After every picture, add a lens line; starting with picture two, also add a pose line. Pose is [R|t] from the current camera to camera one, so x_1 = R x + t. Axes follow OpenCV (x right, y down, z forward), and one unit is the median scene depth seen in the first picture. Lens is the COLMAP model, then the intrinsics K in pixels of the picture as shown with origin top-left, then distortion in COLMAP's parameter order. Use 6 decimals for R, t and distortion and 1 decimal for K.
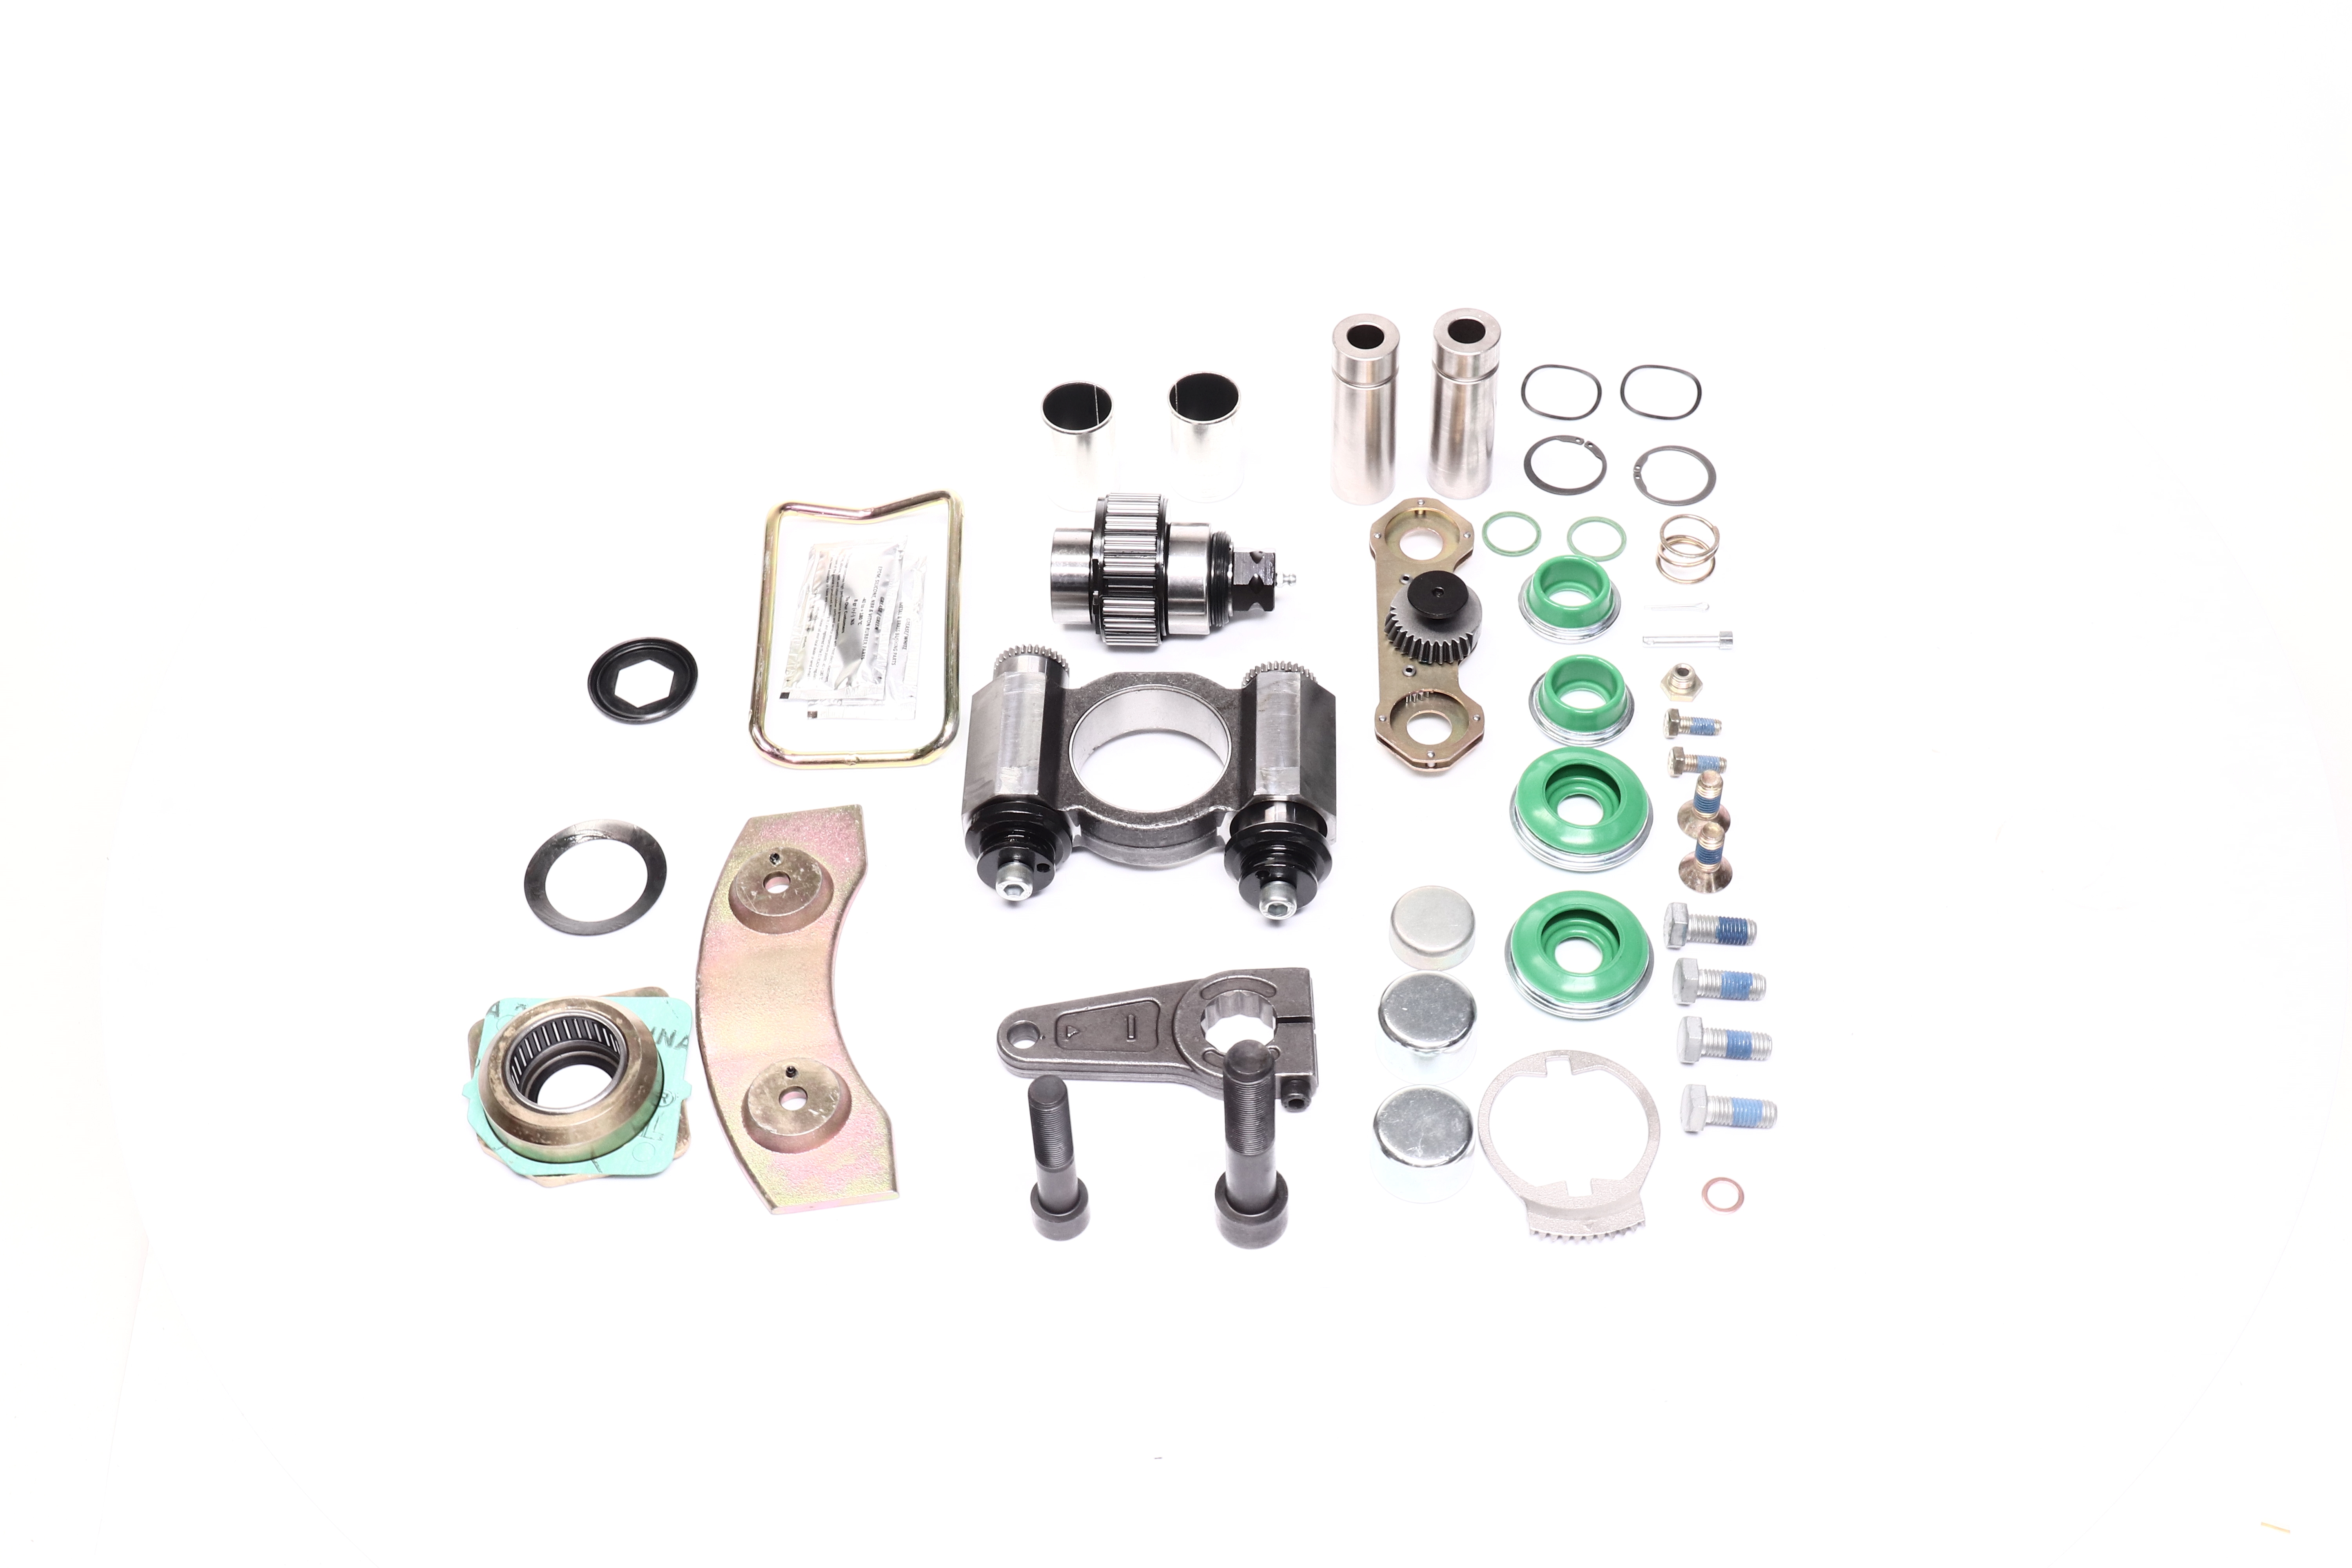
lens RADIAL K [[3049.3, 0, 1176.0], [0, 3049.3, 784.0], [0, 0, 1]] dist [-0.067559, -0.002970]
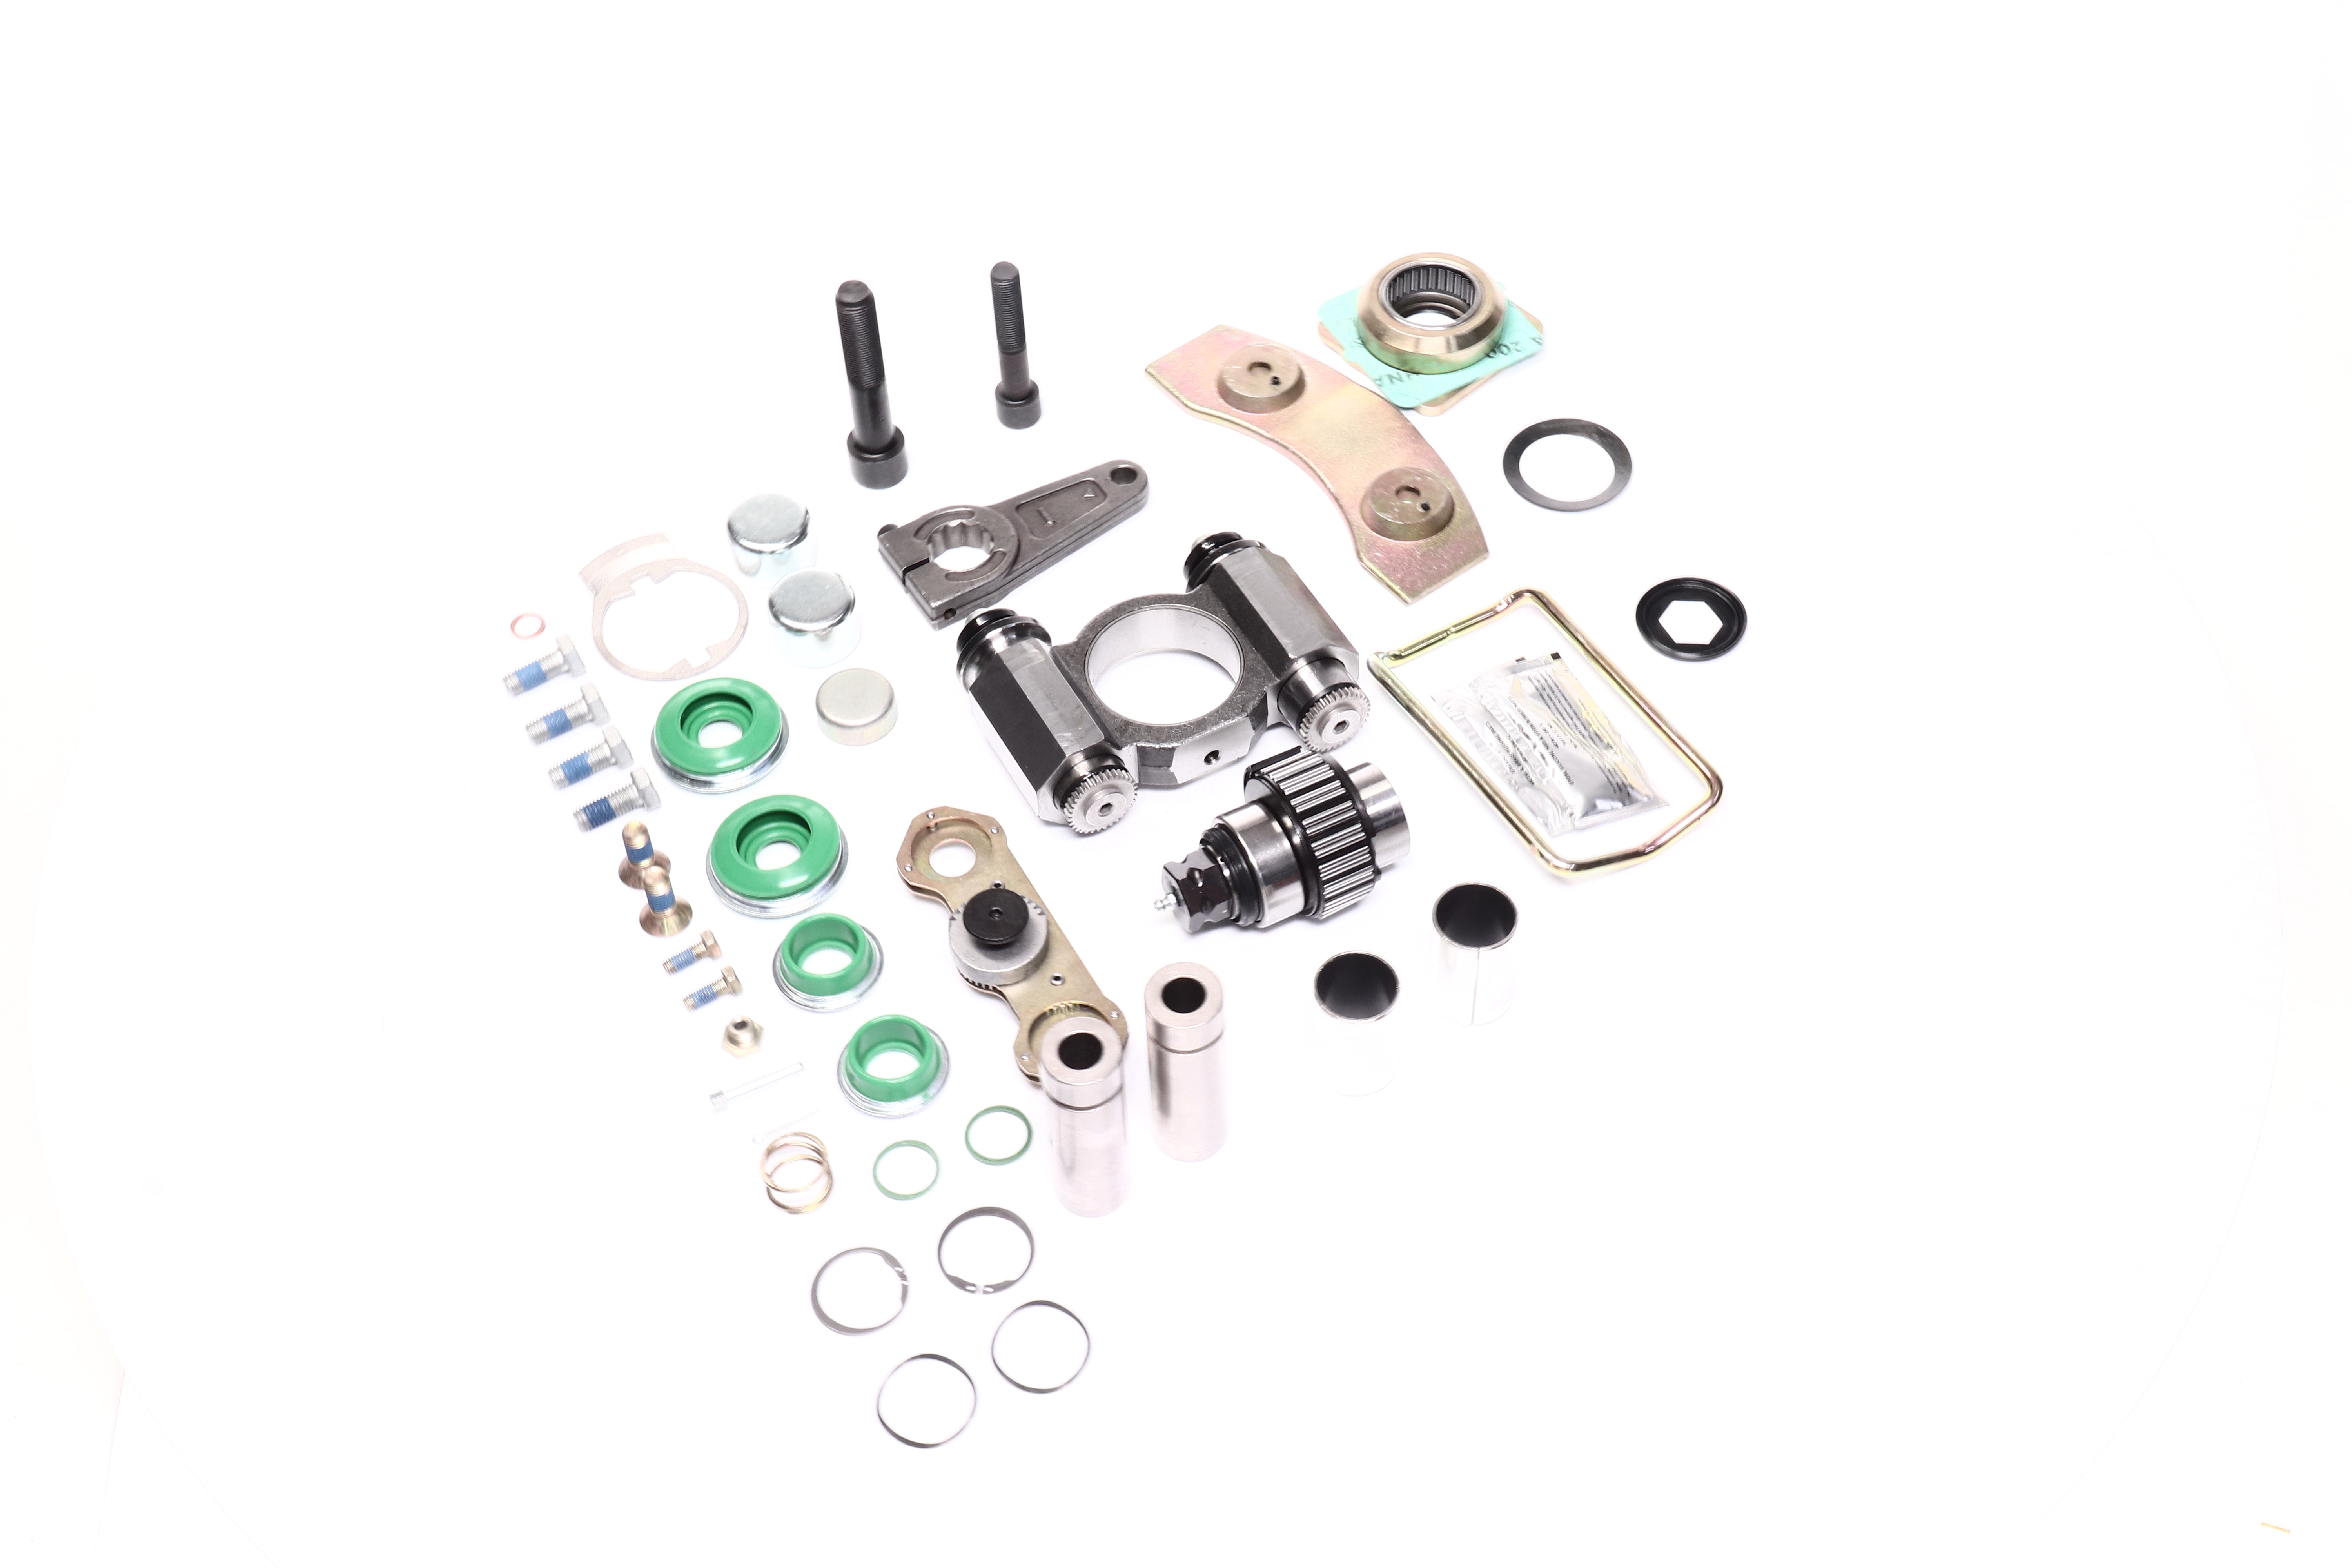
lens RADIAL K [[3049.3, 0, 1176.0], [0, 3049.3, 784.0], [0, 0, 1]] dist [-0.067559, -0.002970]
pose [[-0.864416, 0.426595, -0.266085, 0.276613], [-0.353075, -0.138281, 0.925319, -0.962273], [0.357942, 0.893809, 0.270153, 0.759018]]
